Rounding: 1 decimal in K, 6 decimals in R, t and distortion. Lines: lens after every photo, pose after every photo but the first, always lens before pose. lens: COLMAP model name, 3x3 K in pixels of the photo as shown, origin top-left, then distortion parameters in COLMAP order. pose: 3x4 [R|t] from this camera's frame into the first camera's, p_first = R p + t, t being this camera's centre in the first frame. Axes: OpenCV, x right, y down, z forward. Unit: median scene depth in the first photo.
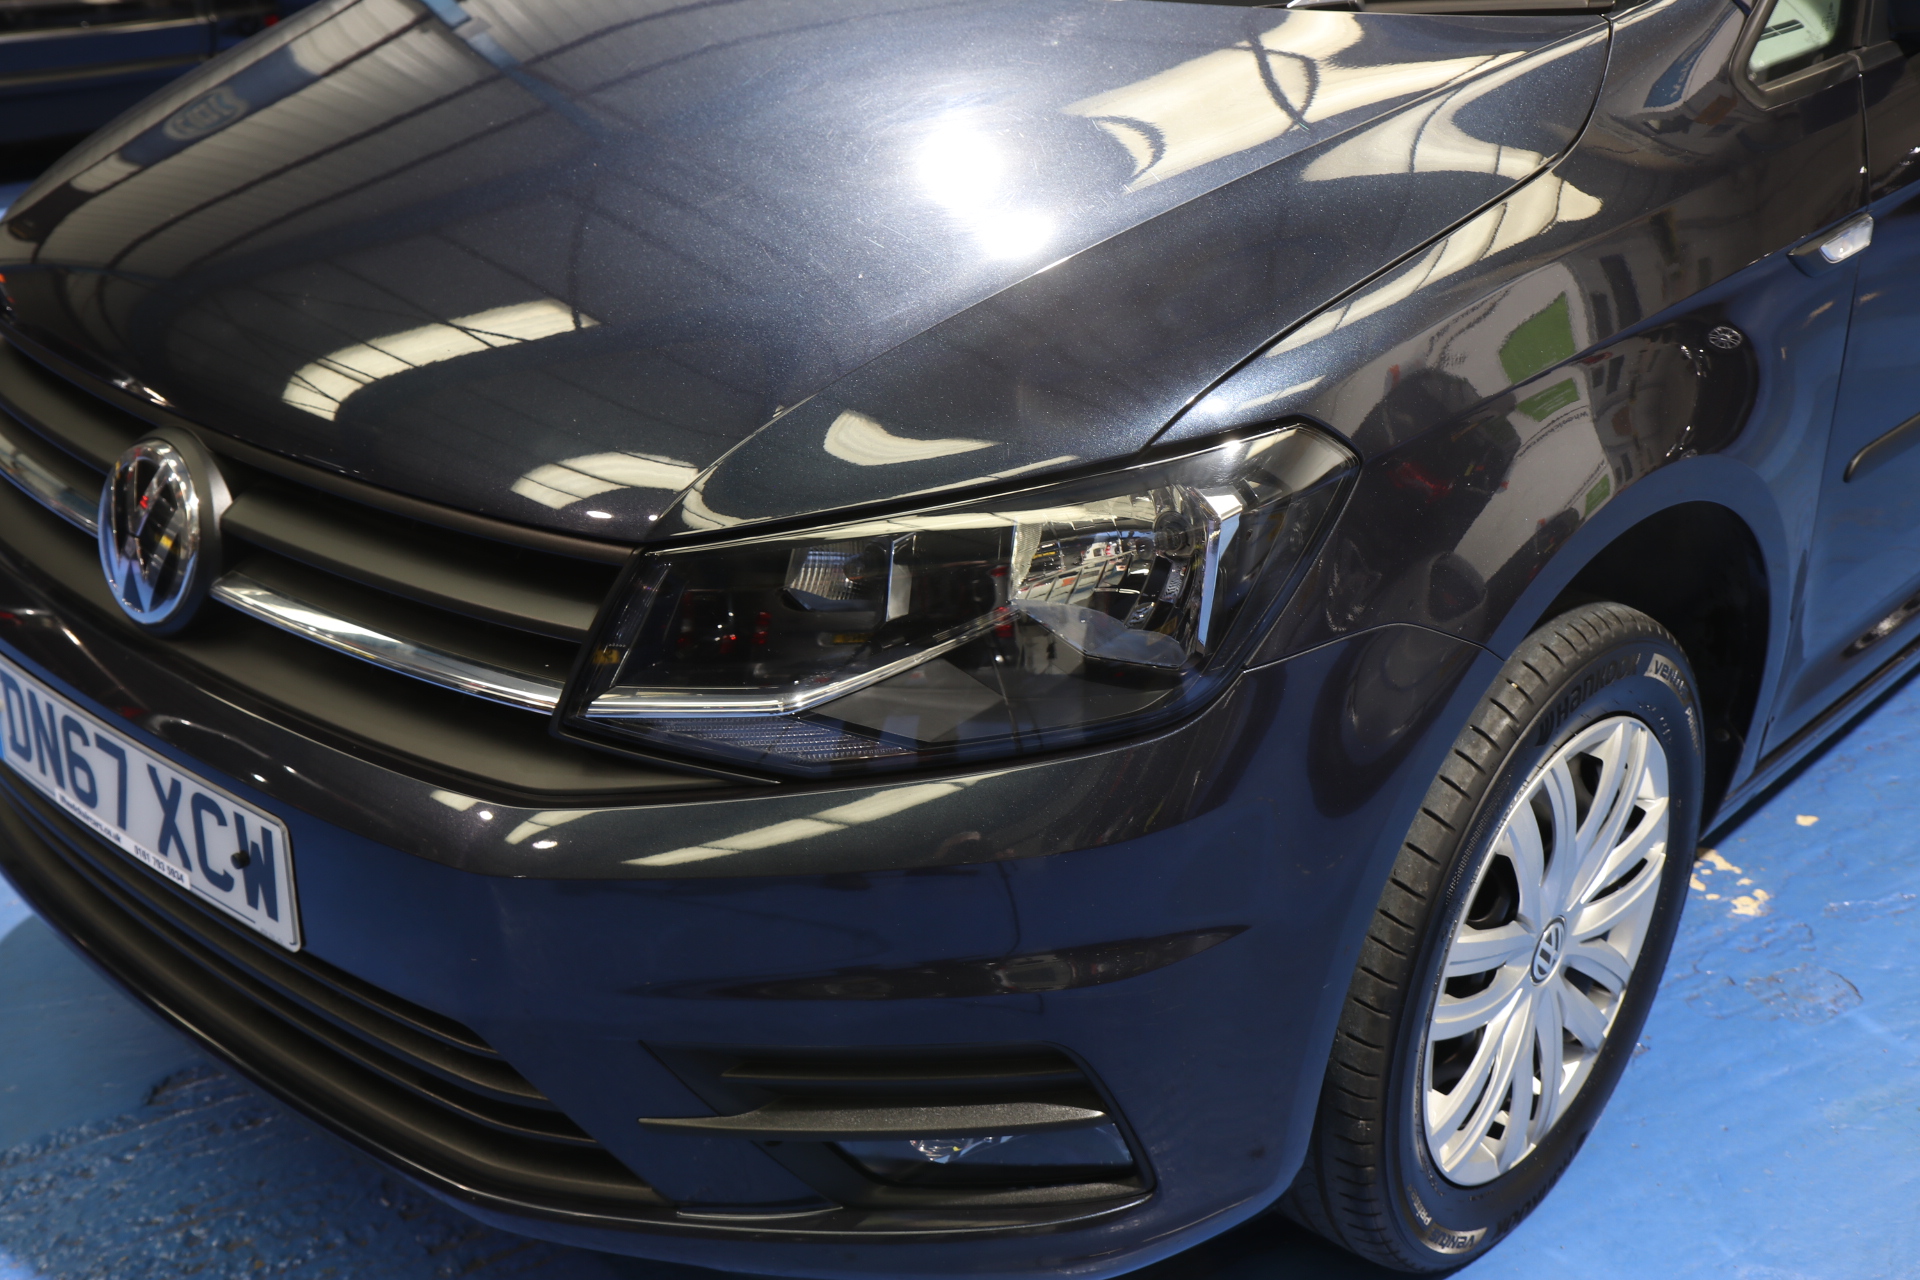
lens RADIAL K [[2045.3, 0, 935.9], [0, 2045.3, 635.4], [0, 0, 1]] dist [0.026316, 0.043269]
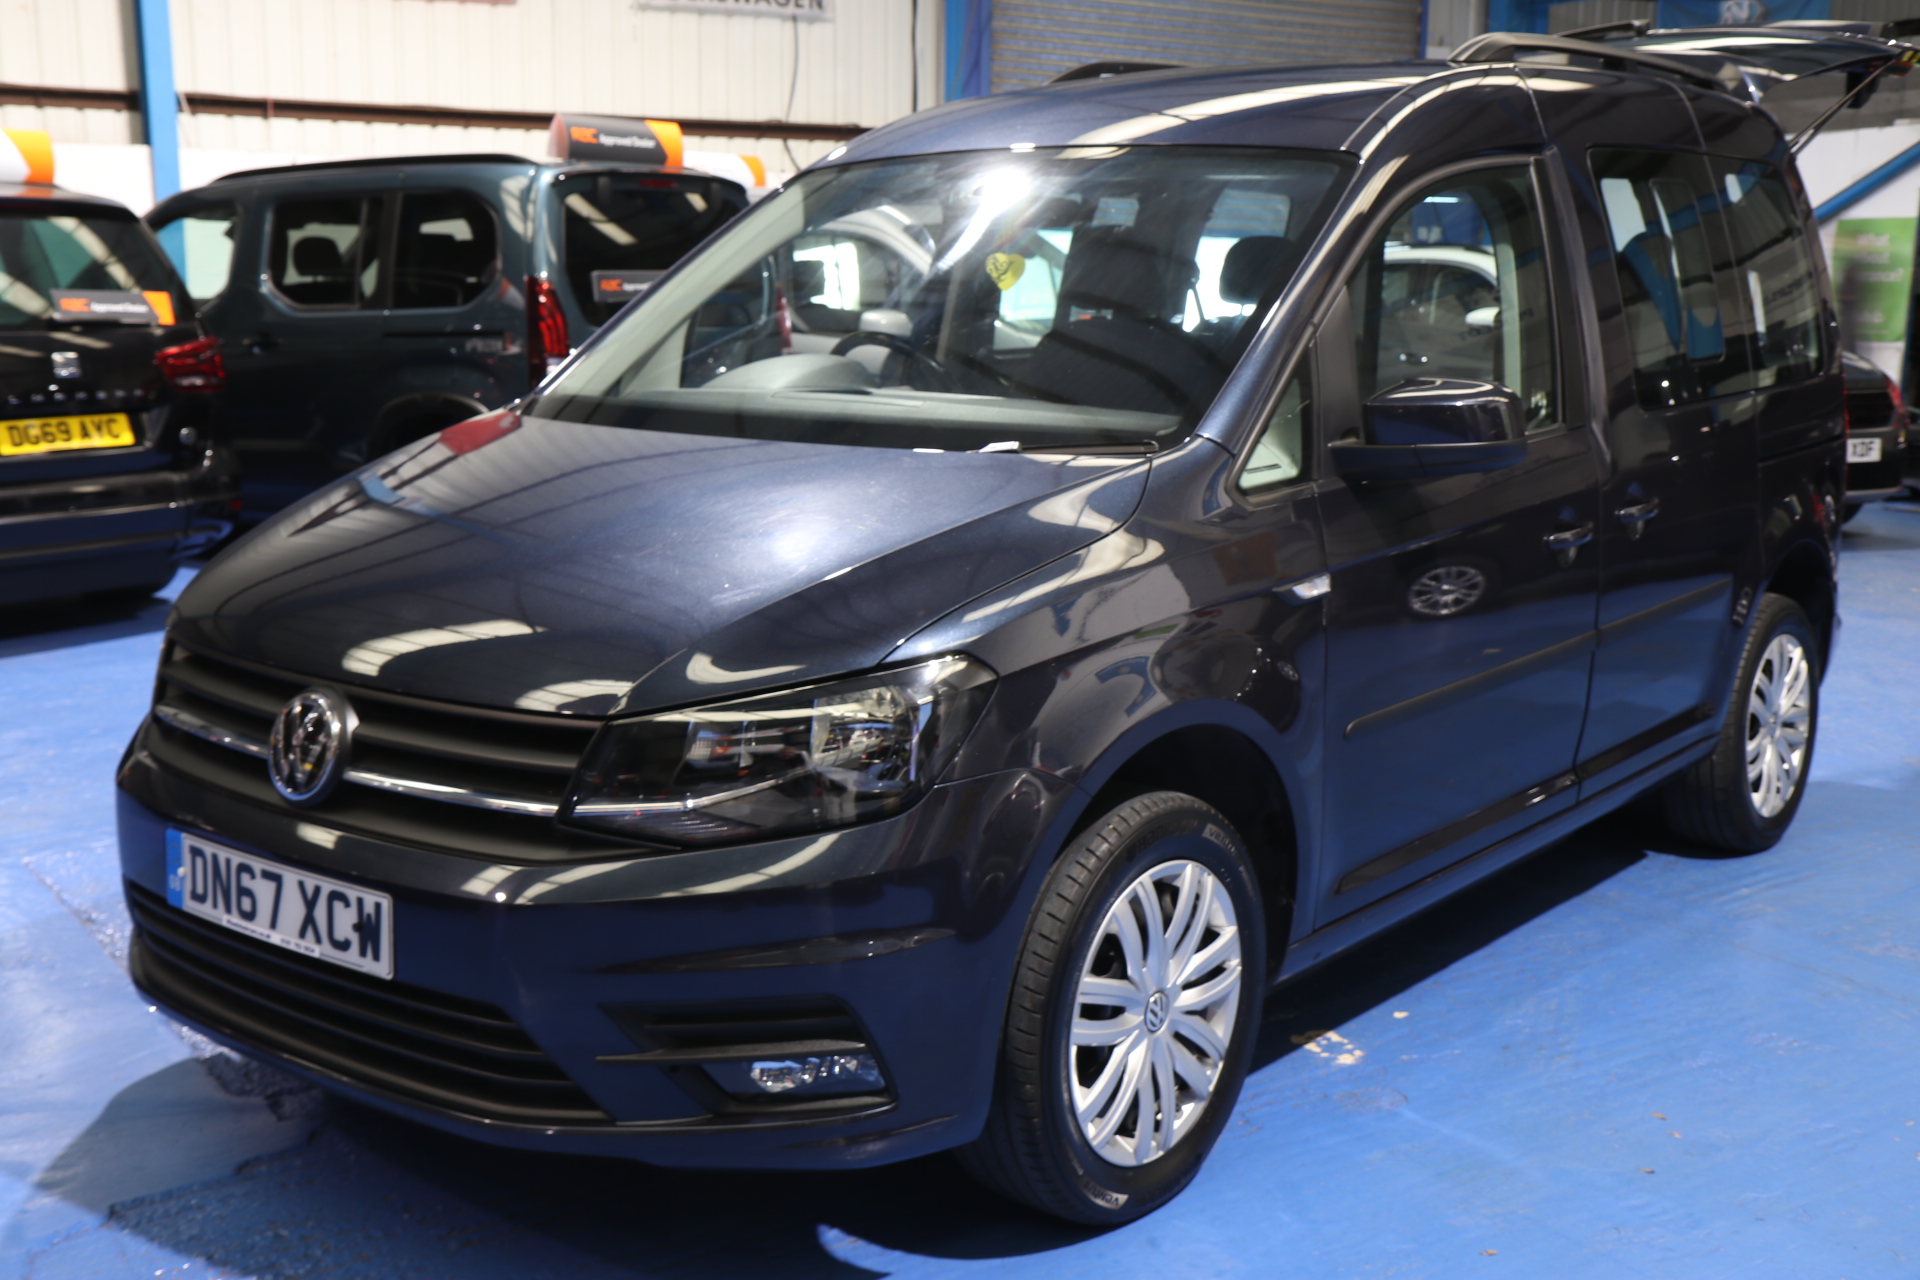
lens RADIAL K [[2045.3, 0, 935.9], [0, 2045.3, 635.4], [0, 0, 1]] dist [0.026316, 0.043269]
pose [[0.998436, -0.003733, 0.055790, 0.040388], [0.016788, 0.971749, -0.235418, 0.264399], [-0.053335, 0.235986, 0.970292, -0.676039]]
